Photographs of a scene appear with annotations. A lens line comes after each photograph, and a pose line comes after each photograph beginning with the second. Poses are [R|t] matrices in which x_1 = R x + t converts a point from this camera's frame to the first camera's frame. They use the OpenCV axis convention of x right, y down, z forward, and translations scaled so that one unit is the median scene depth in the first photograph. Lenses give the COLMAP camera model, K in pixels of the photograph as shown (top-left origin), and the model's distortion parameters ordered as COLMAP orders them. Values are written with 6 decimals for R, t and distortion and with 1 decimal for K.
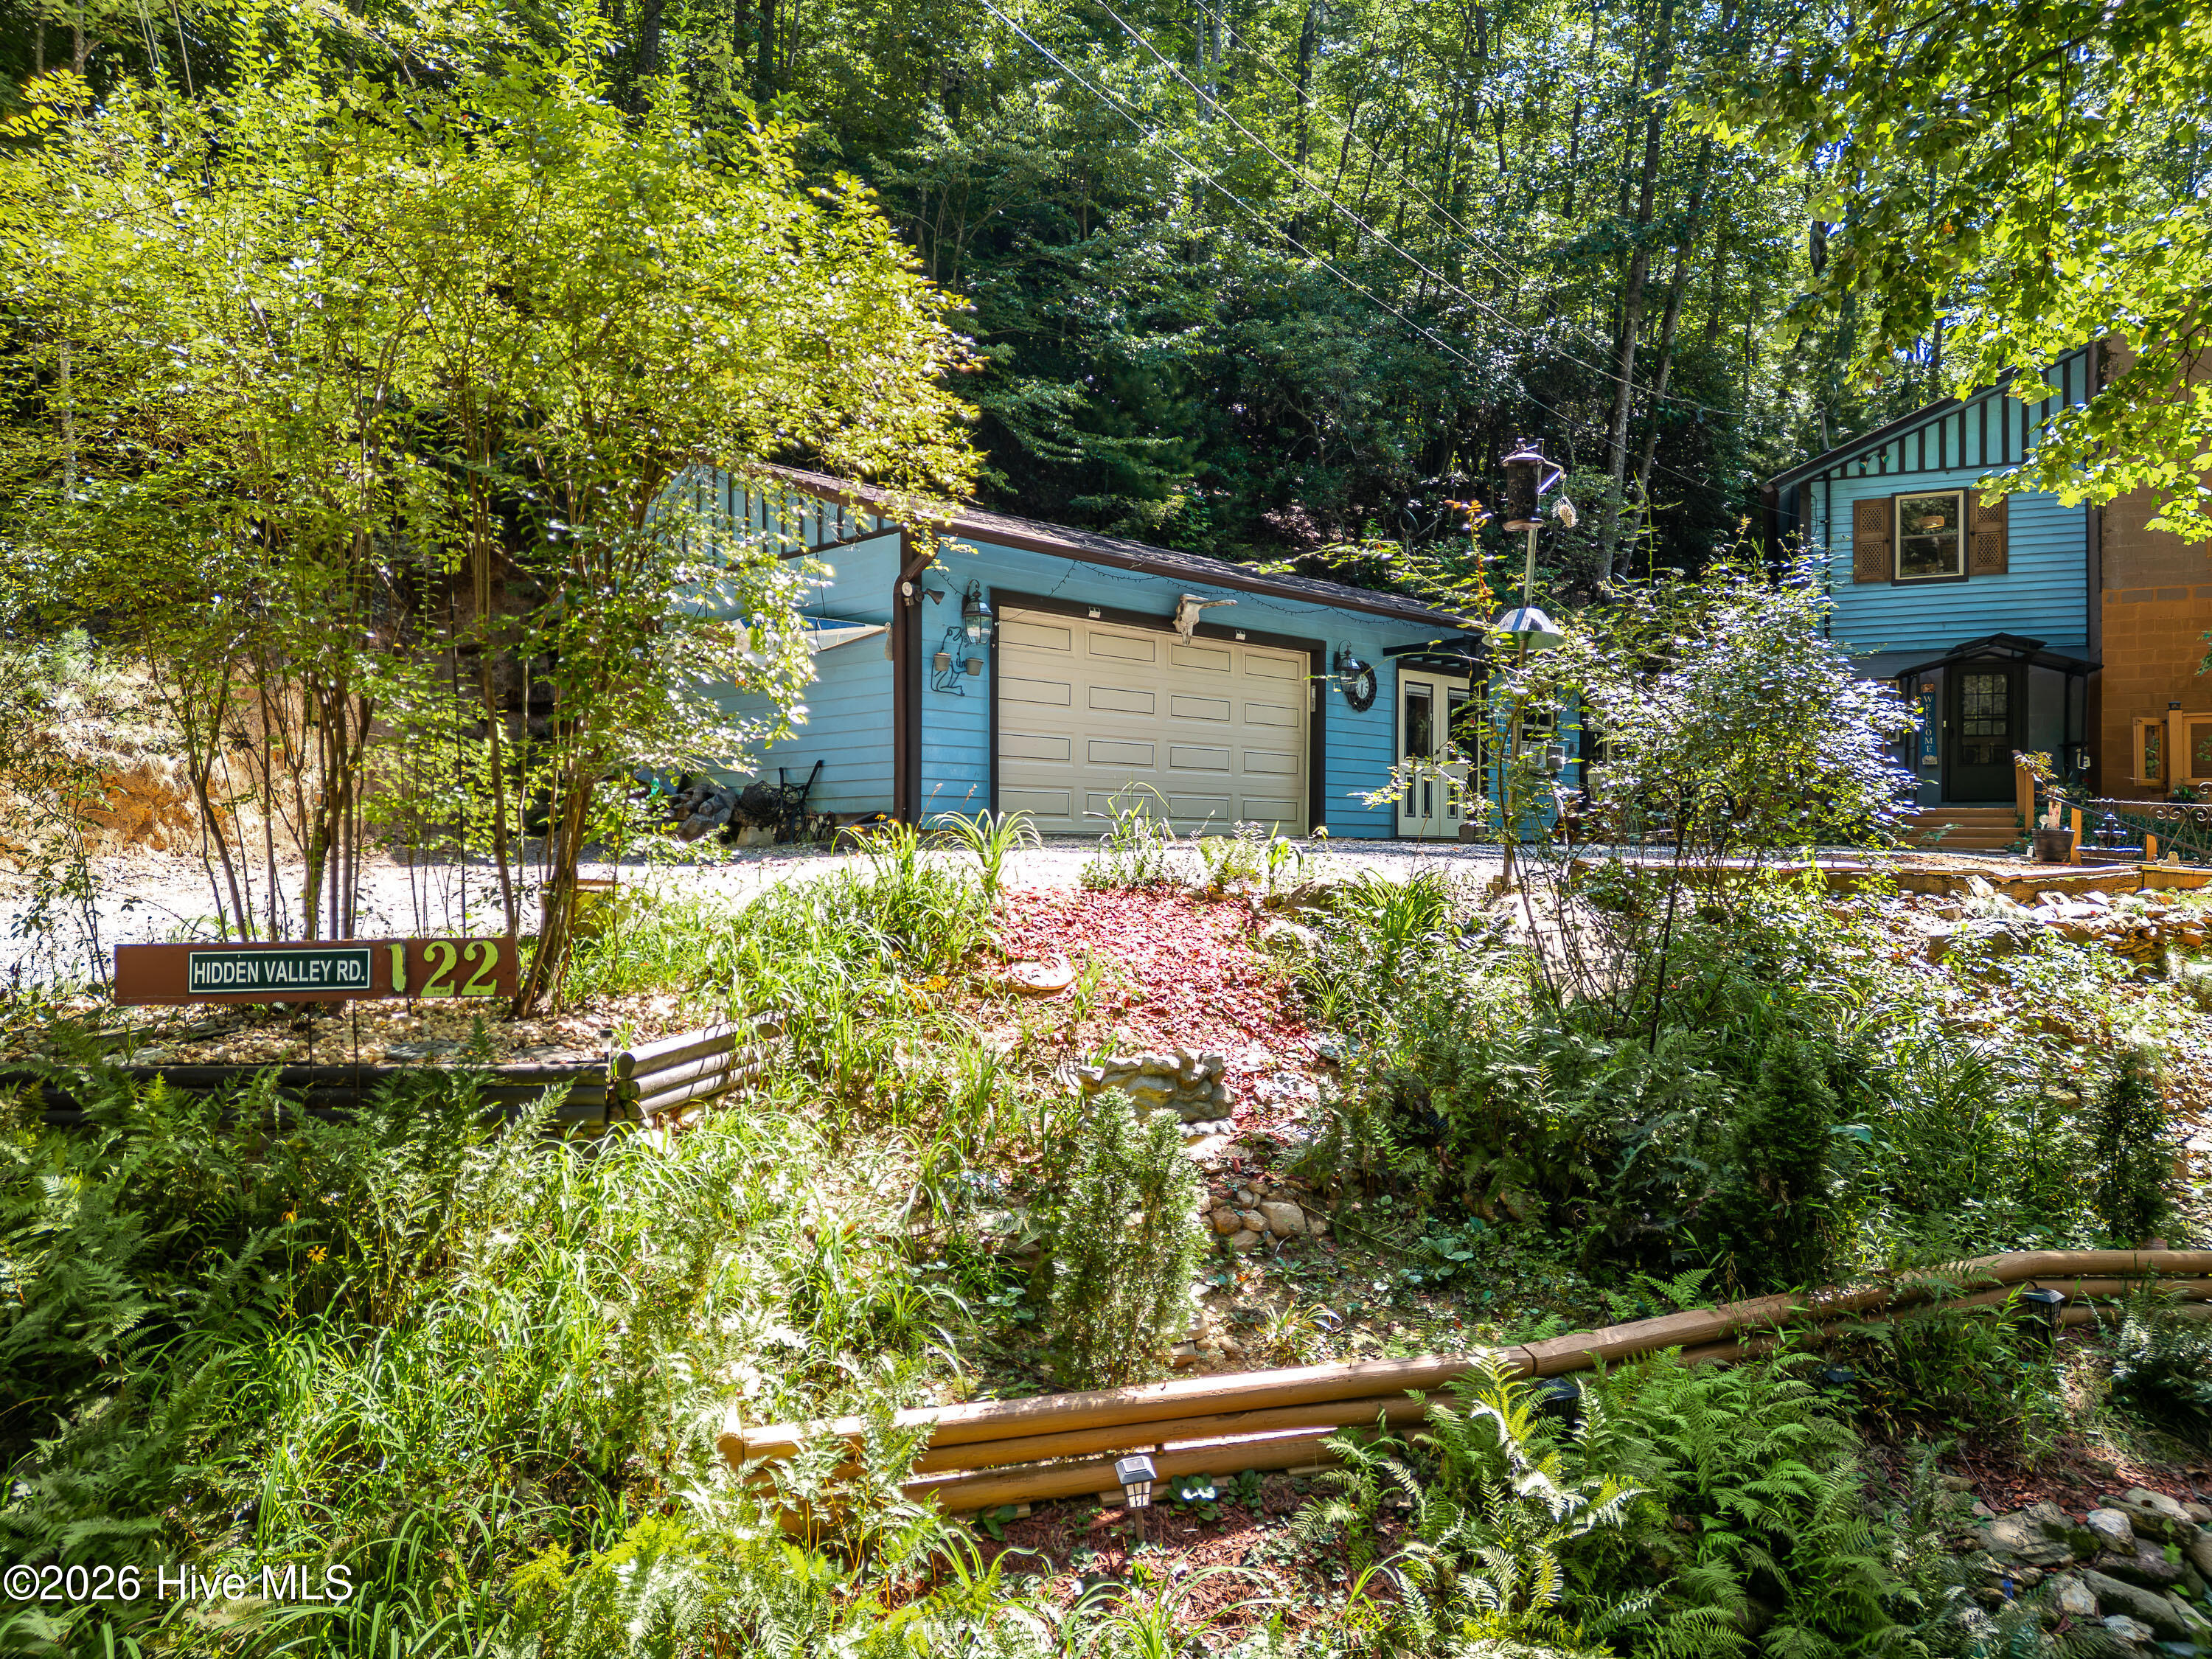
lens RADIAL K [[1570.8, 0, 1106.0], [0, 1570.8, 829.5], [0, 0, 1]] dist [0.072075, -0.004928]
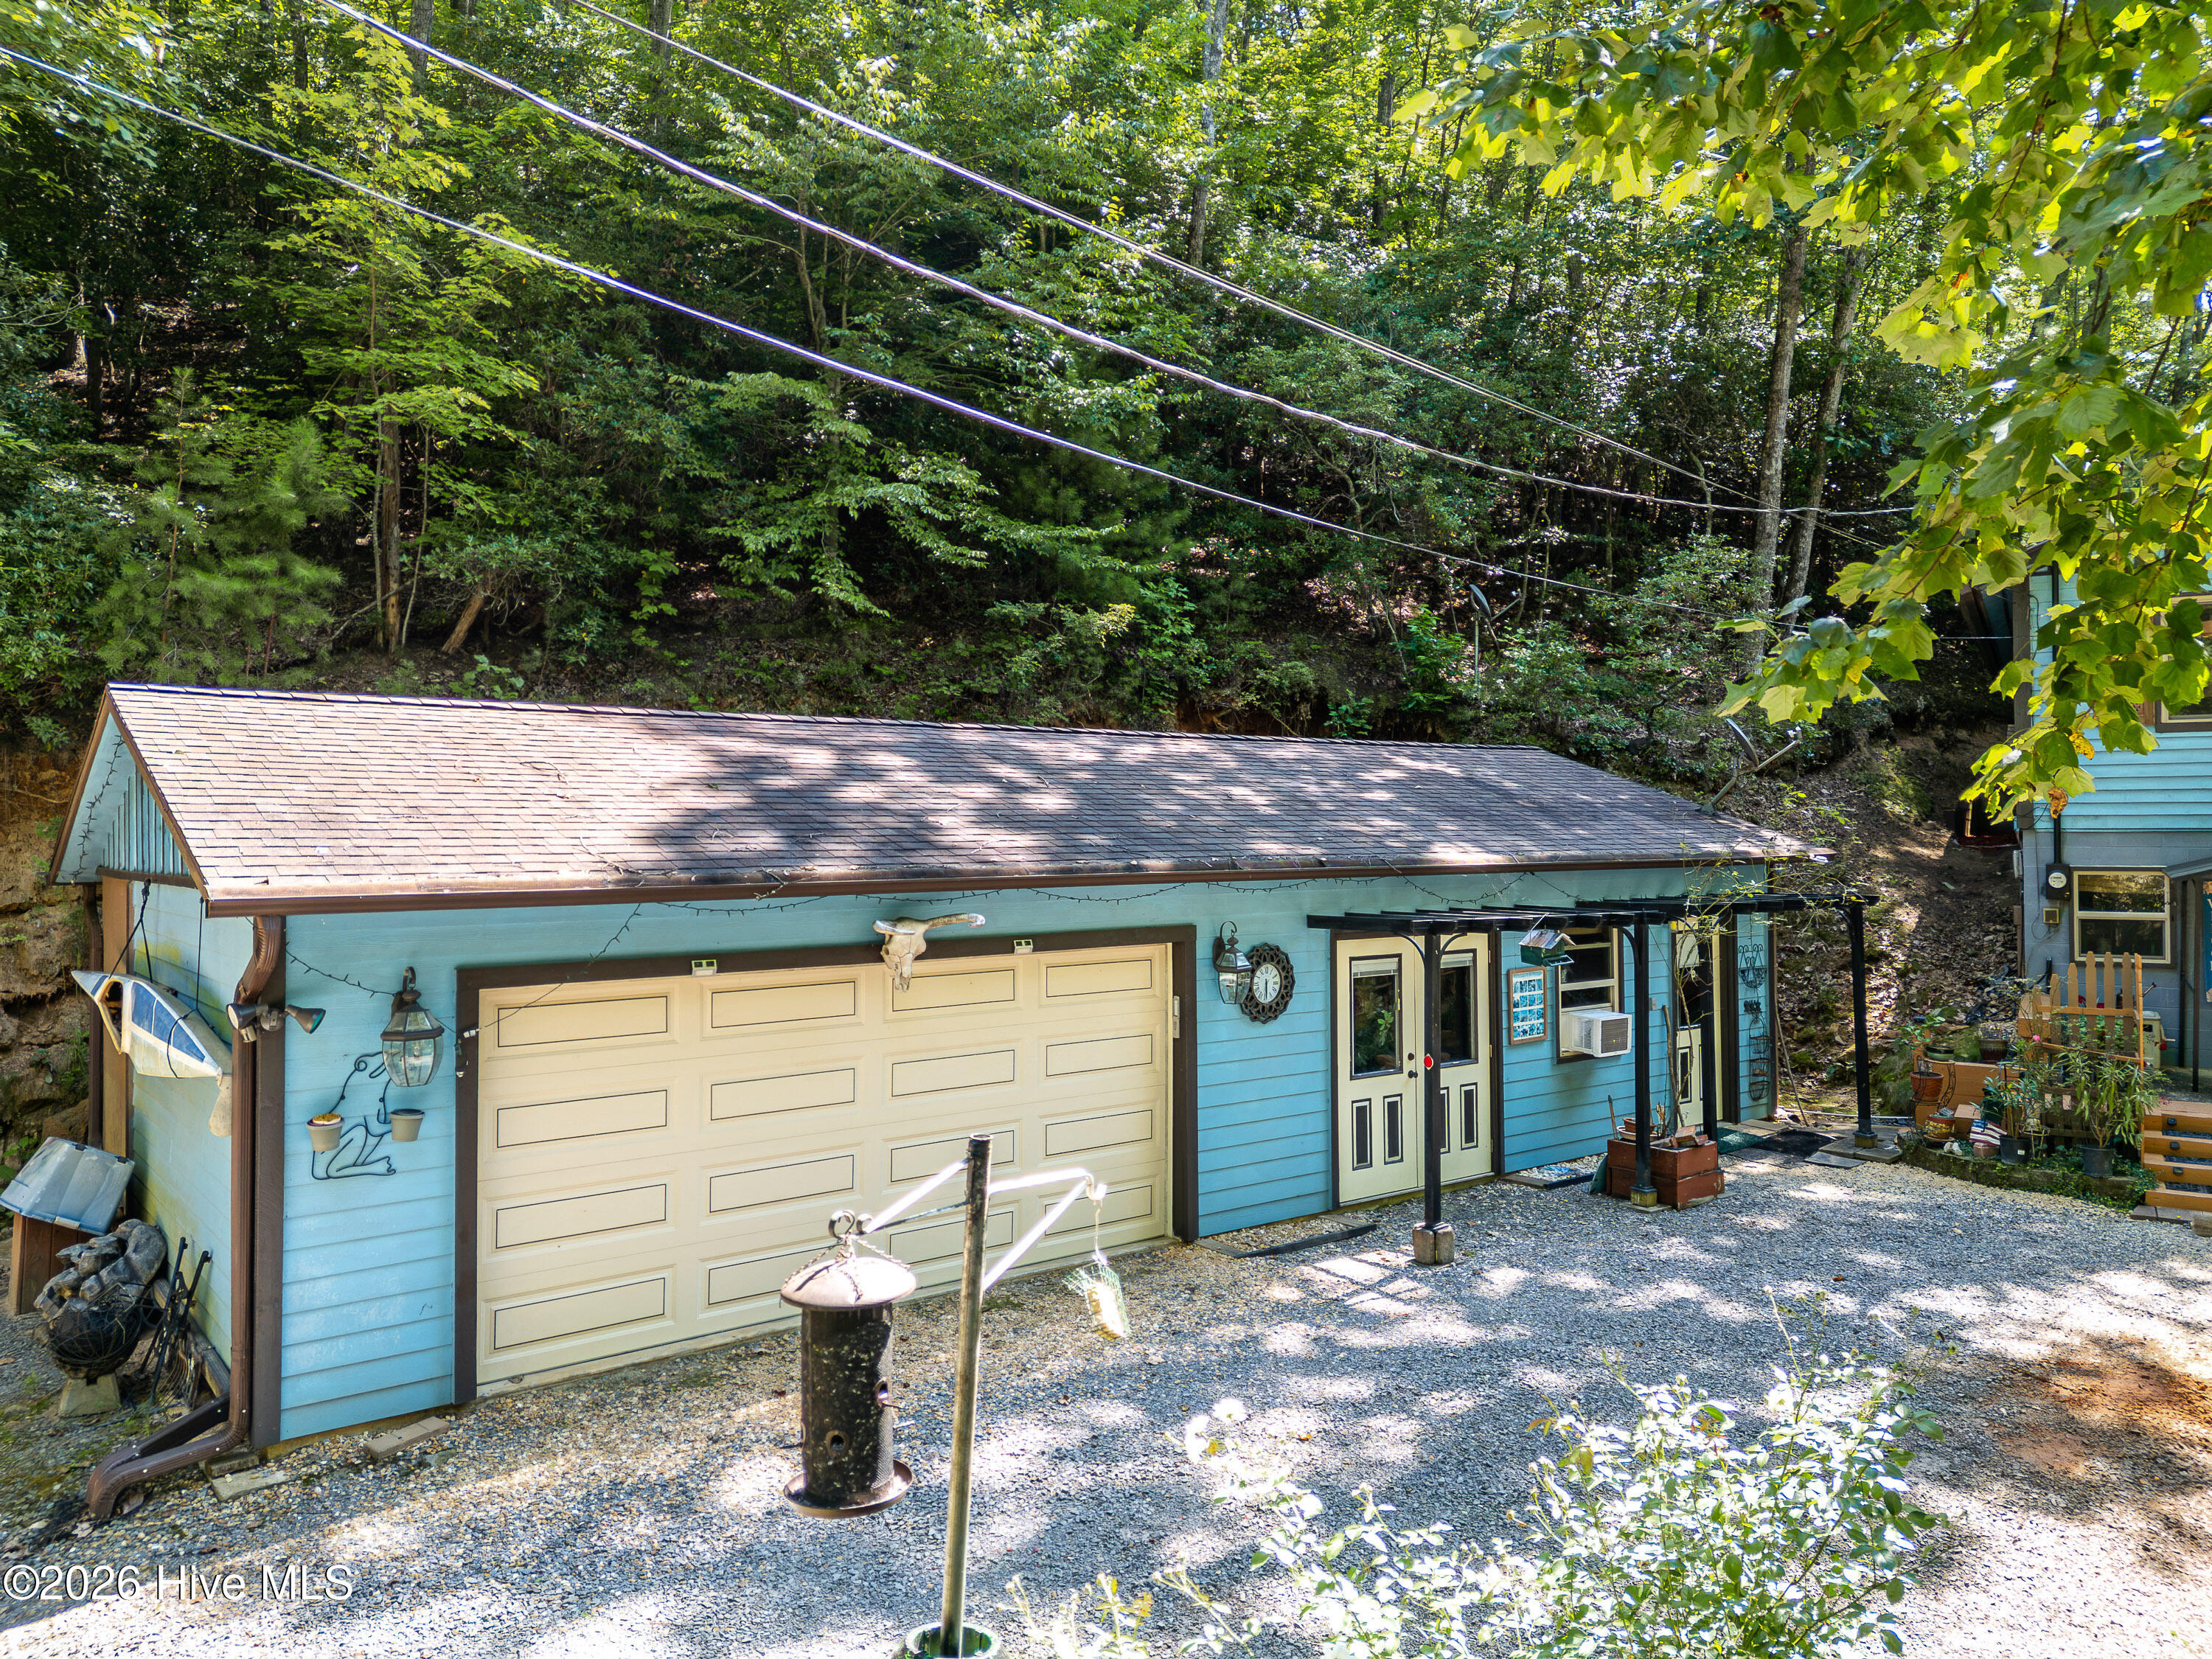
lens RADIAL K [[1570.8, 0, 1106.0], [0, 1570.8, 829.5], [0, 0, 1]] dist [0.072075, -0.004928]
pose [[0.990739, -0.016199, -0.134813, 0.185285], [0.018280, 0.999732, 0.014213, -0.162753], [0.134547, -0.016546, 0.990769, 0.367296]]
